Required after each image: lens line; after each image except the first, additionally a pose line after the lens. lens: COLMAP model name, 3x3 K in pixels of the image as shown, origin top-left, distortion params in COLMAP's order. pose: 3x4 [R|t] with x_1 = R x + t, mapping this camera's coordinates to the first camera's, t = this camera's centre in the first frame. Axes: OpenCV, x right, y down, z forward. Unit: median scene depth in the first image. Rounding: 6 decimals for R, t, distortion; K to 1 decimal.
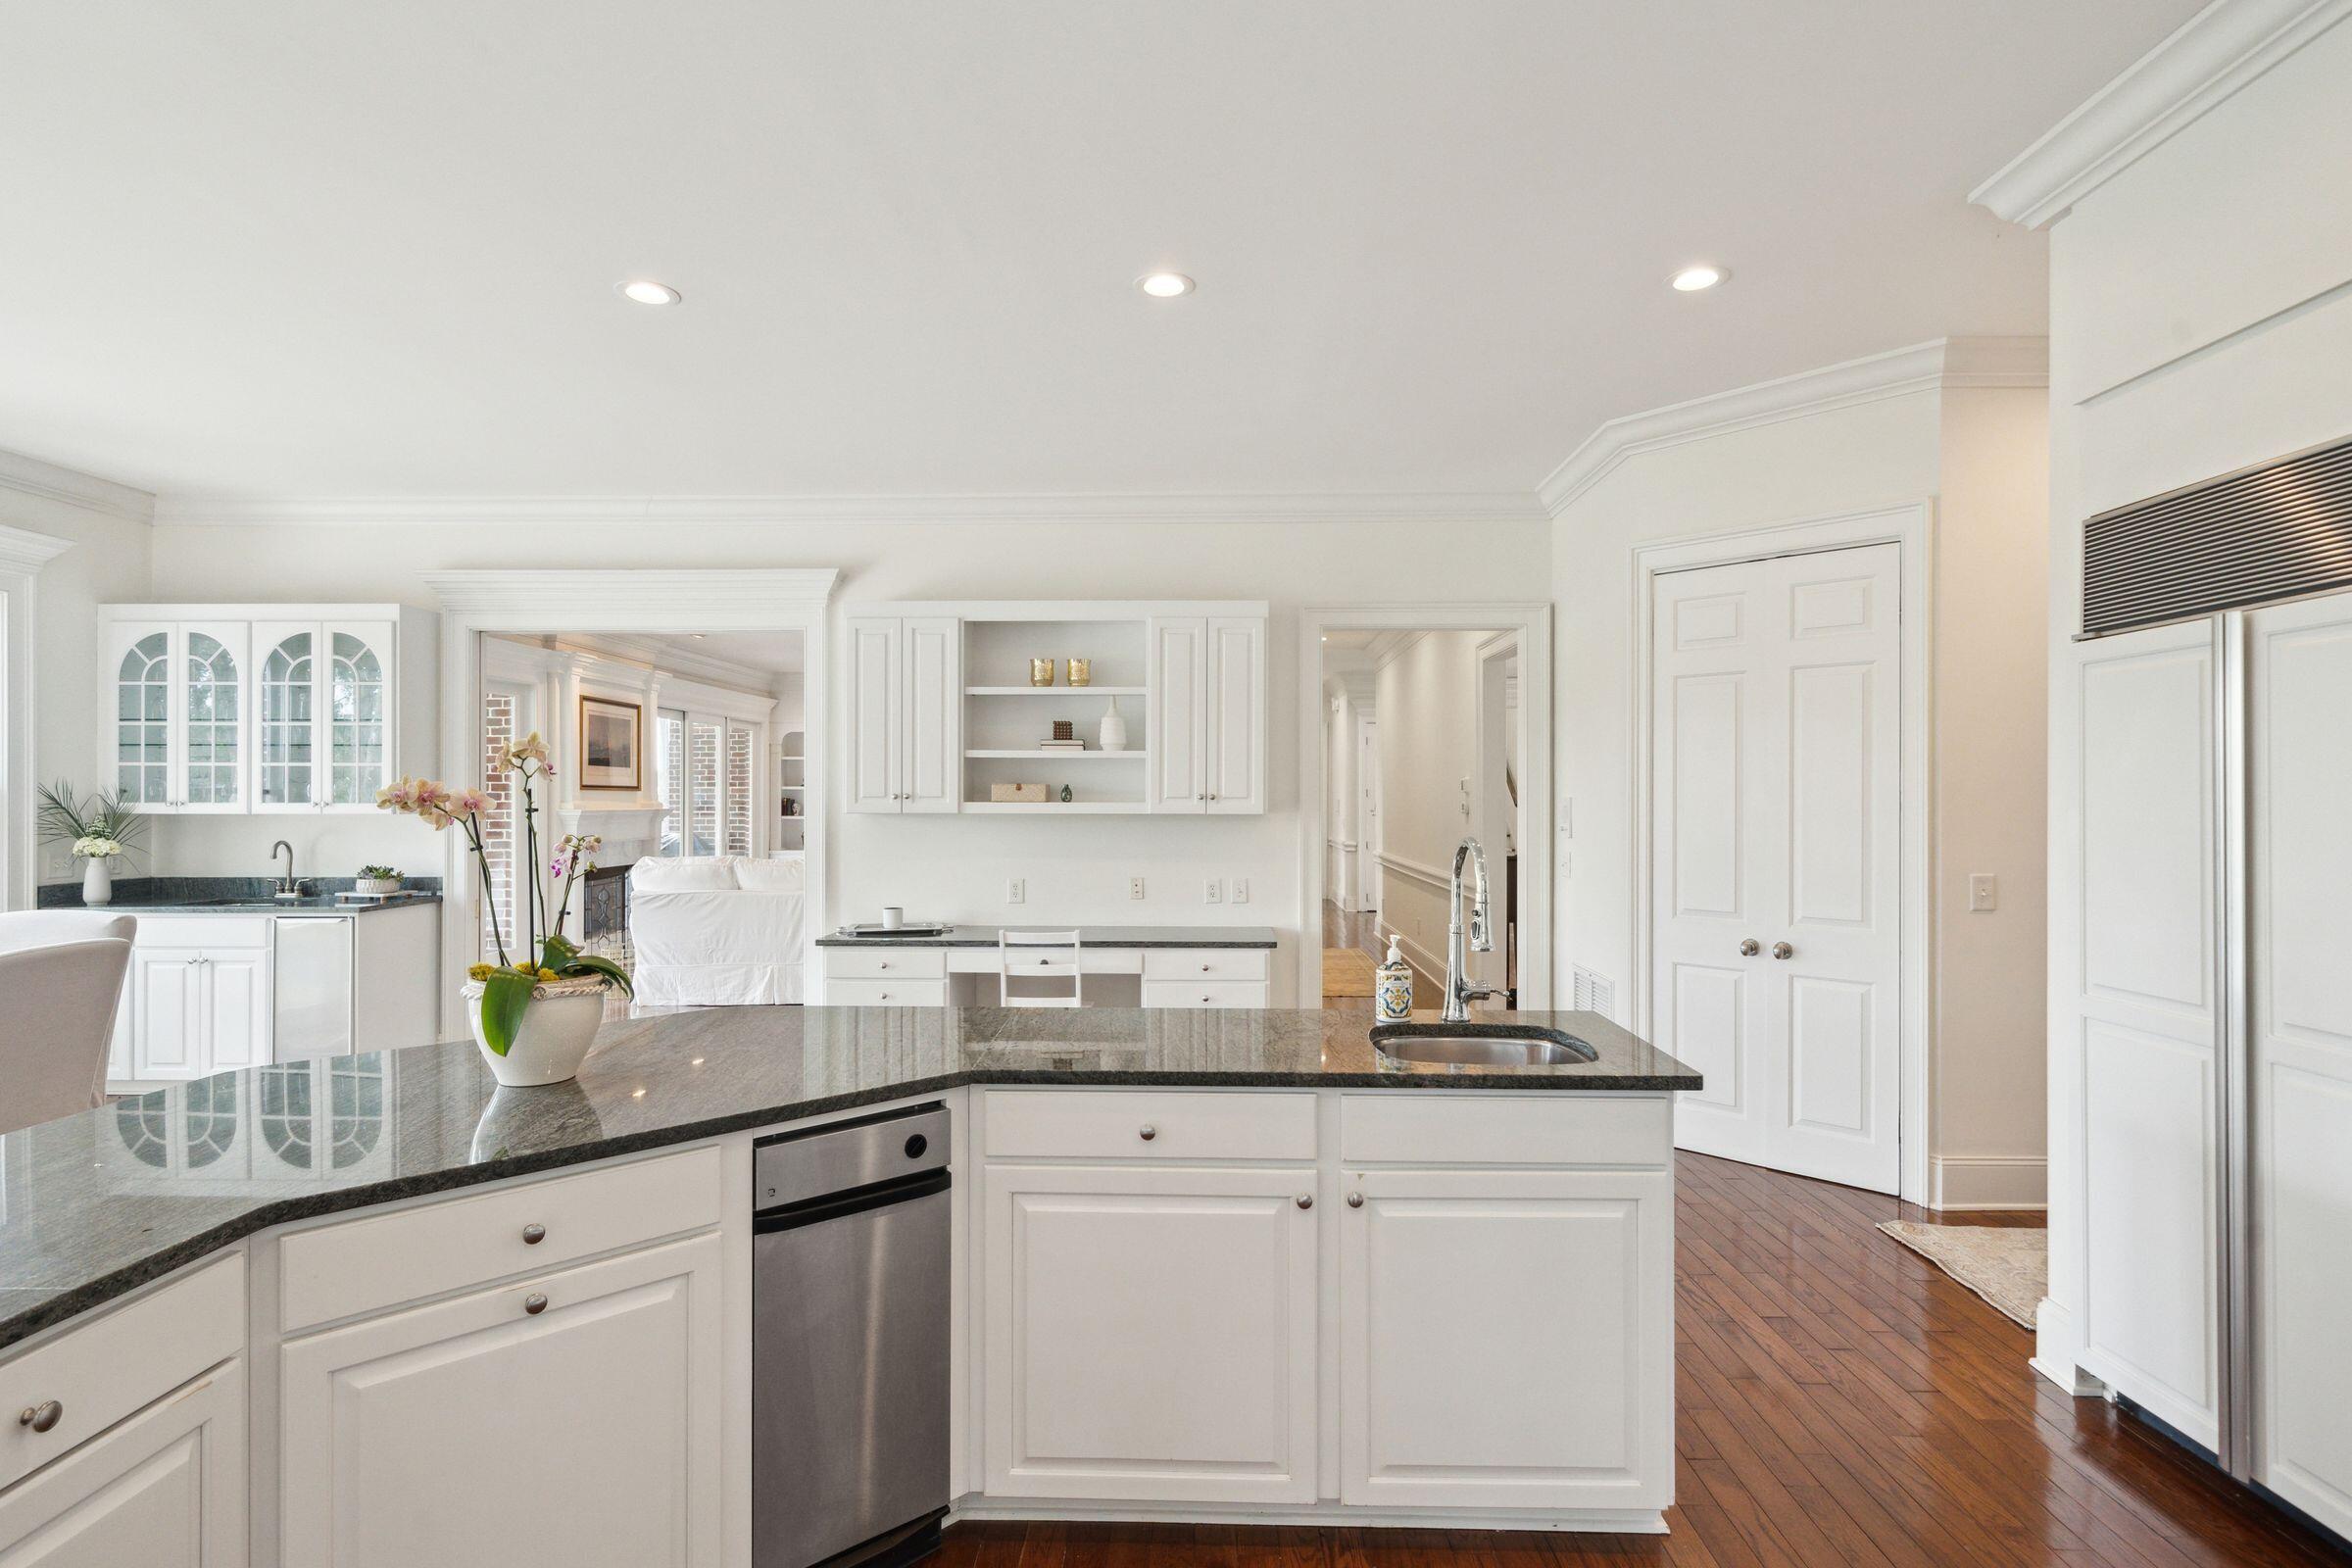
lens RADIAL K [[1048.6, 0, 1178.0], [0, 1048.6, 793.1], [0, 0, 1]] dist [-0.000043, -0.000871]
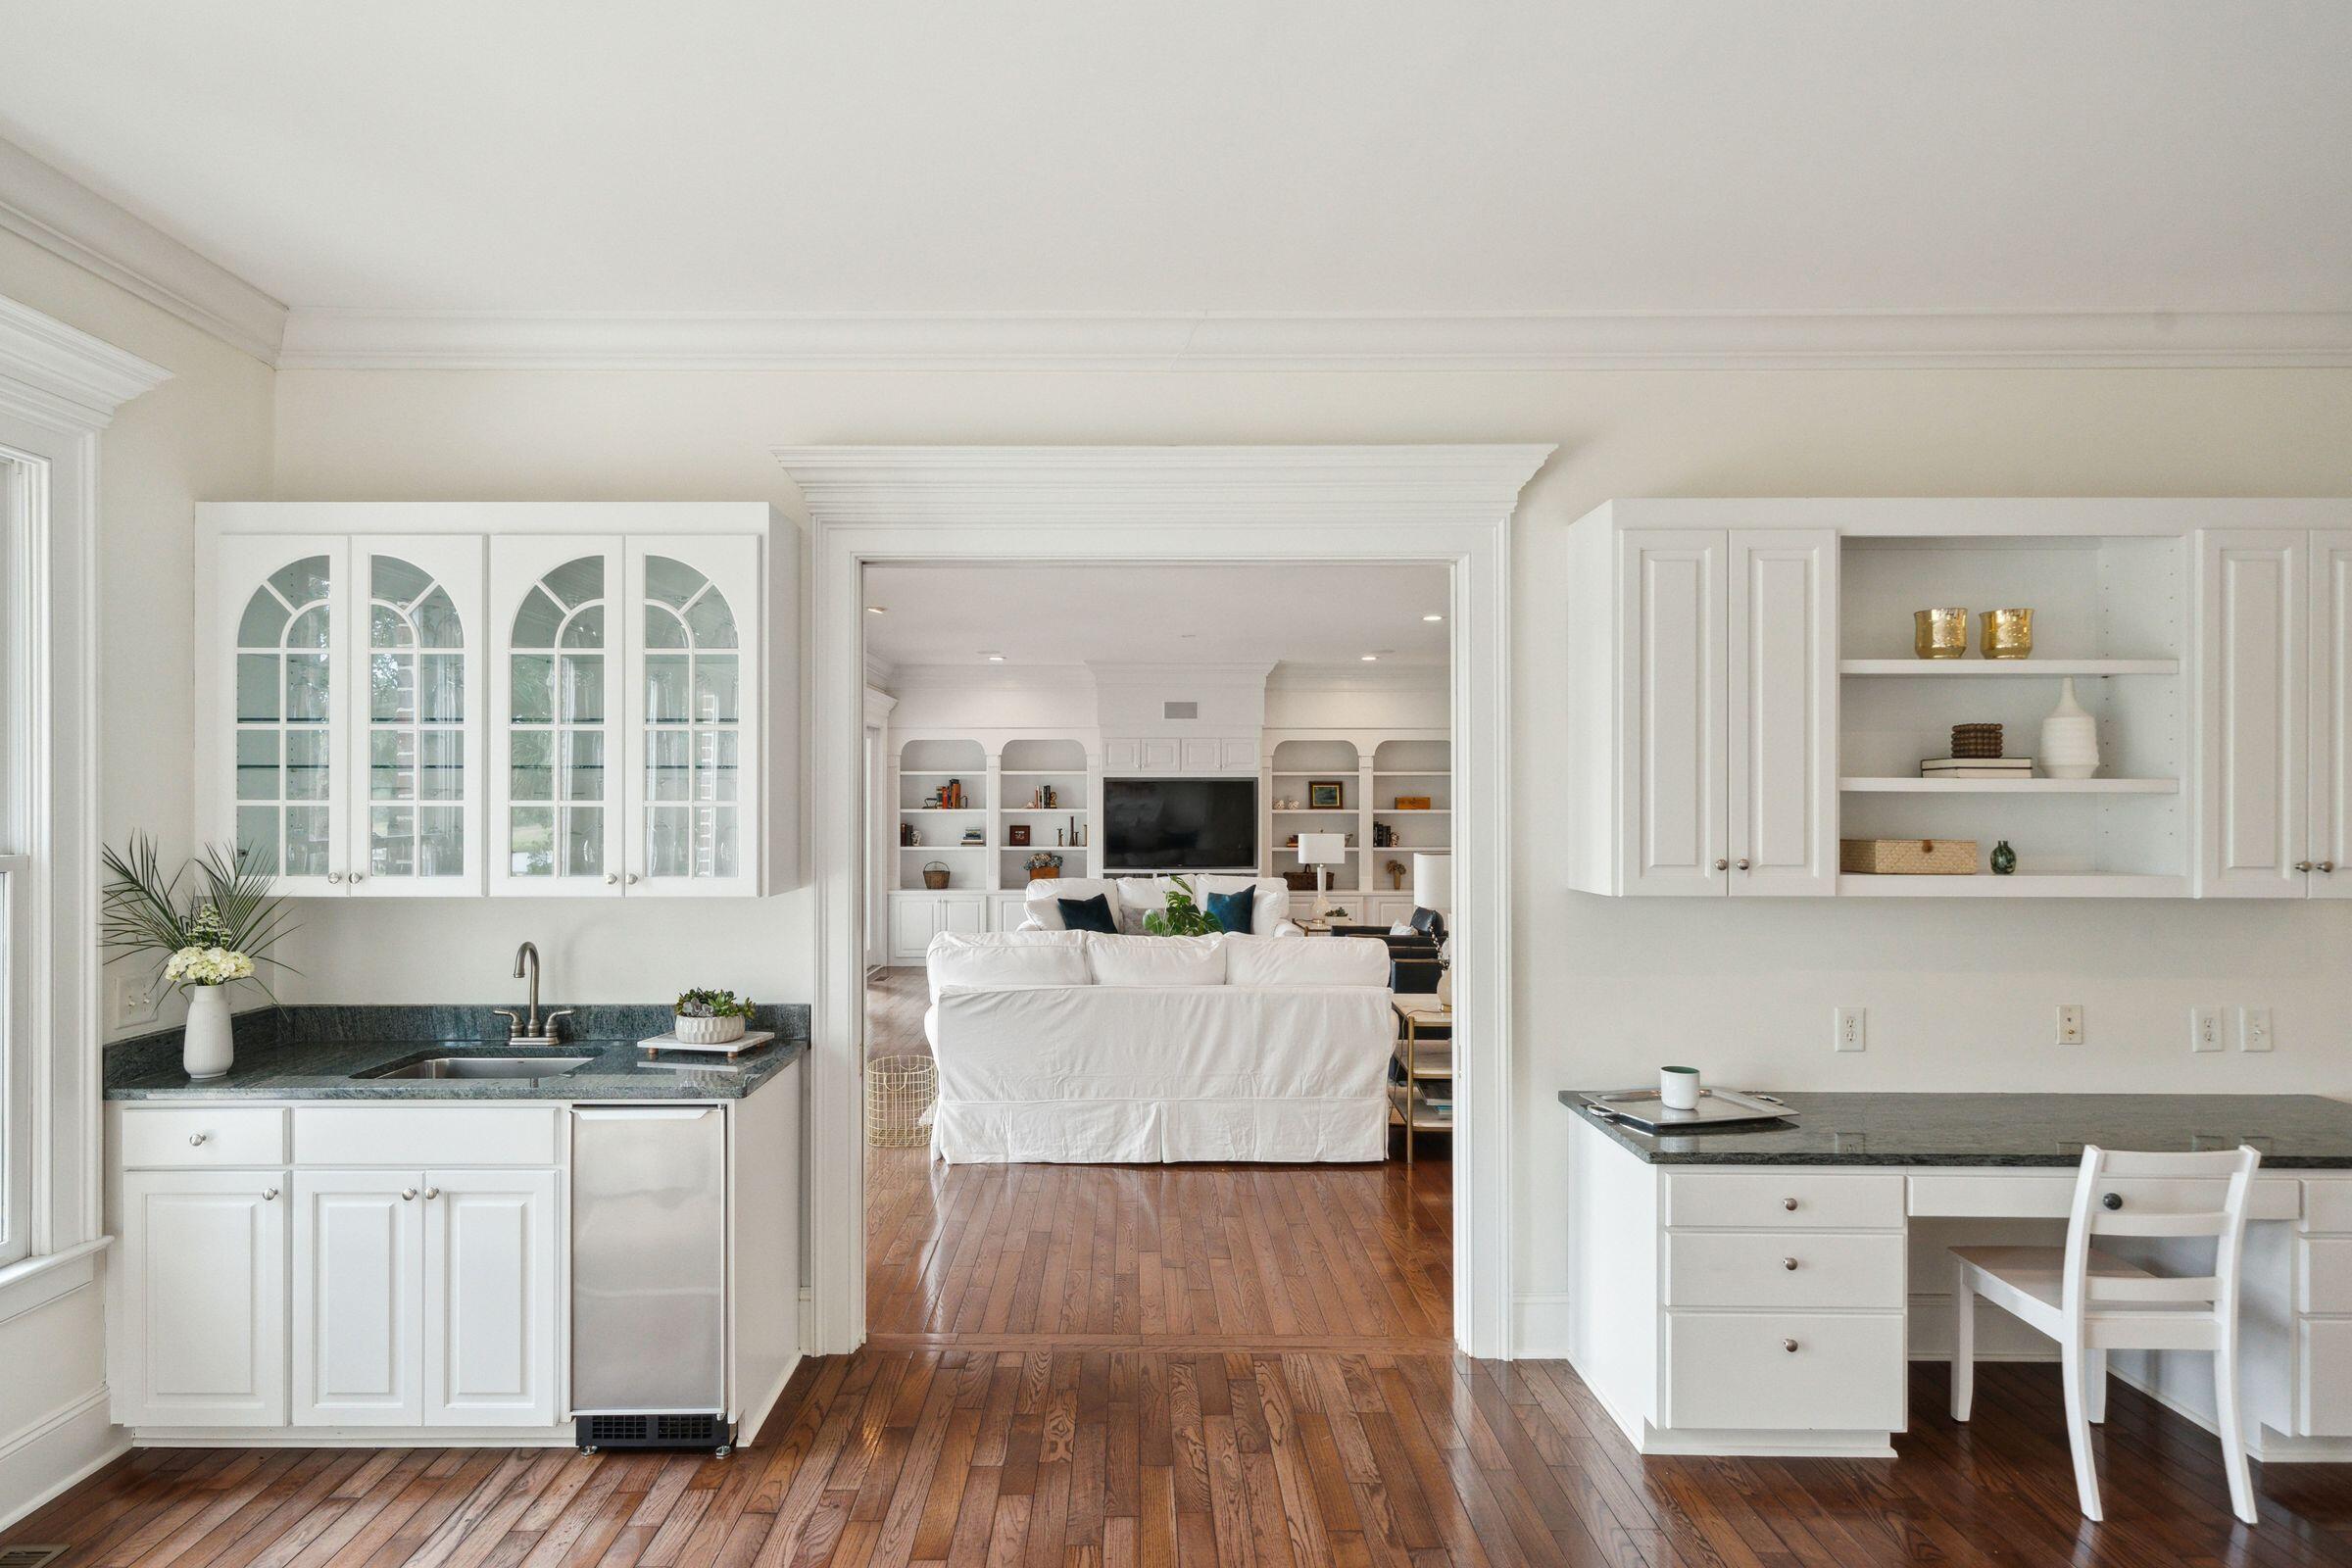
lens RADIAL K [[1144.5, 0, 1170.9], [0, 1144.5, 805.8], [0, 0, 1]] dist [0.002071, 0.000504]
pose [[0.999971, 0.000059, 0.007550, -0.542718], [-0.000067, 0.999999, 0.001133, -0.026993], [-0.007550, -0.001133, 0.999971, 0.415915]]
